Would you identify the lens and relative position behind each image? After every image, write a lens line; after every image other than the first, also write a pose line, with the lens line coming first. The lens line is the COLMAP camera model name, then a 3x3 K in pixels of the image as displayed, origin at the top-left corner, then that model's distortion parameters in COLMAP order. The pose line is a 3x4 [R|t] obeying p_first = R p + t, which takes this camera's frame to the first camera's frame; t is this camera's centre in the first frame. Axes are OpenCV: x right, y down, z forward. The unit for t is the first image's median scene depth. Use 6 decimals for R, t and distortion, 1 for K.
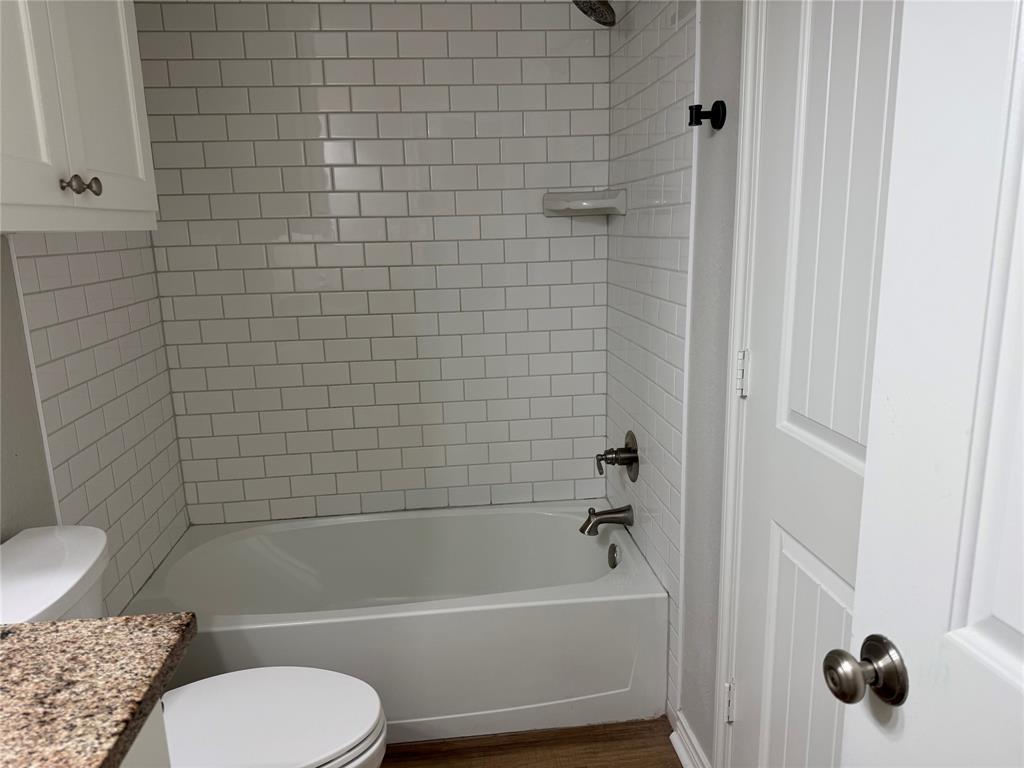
lens RADIAL K [[728.1, 0, 501.1], [0, 728.1, 385.1], [0, 0, 1]] dist [0.097555, -0.120119]
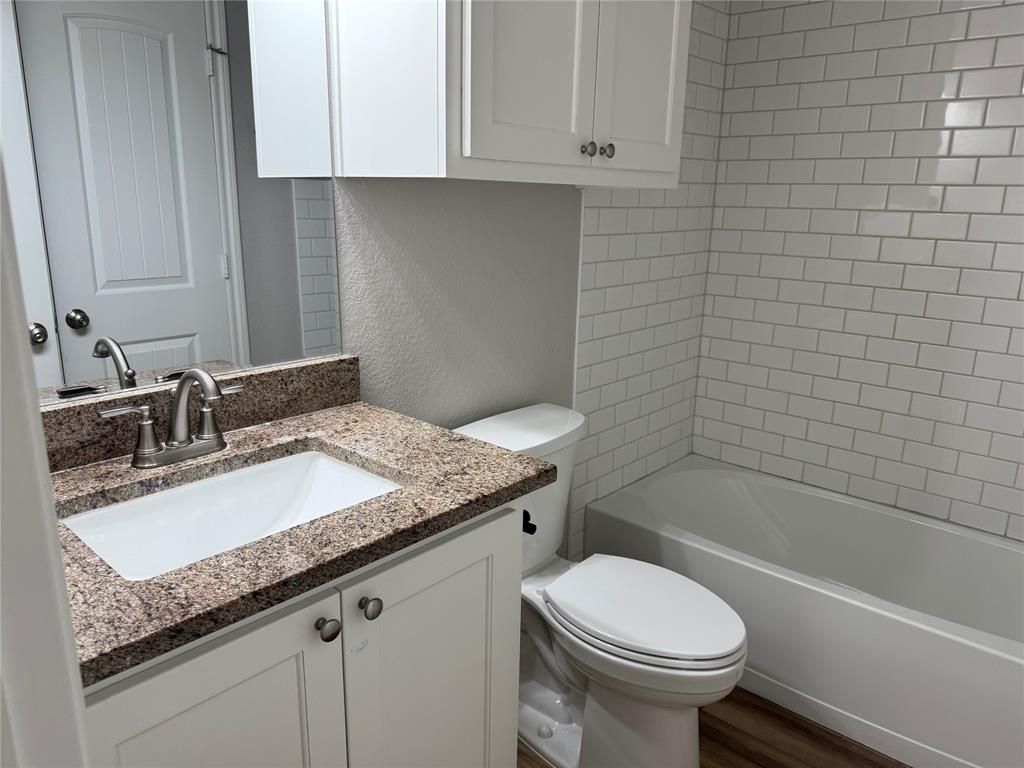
lens RADIAL K [[728.1, 0, 501.1], [0, 728.1, 385.1], [0, 0, 1]] dist [0.097555, -0.120119]
pose [[0.662035, 0.224645, -0.715013, 0.178707], [-0.197649, 0.972581, 0.122564, 0.006685], [0.722942, 0.060180, 0.688283, -0.003454]]
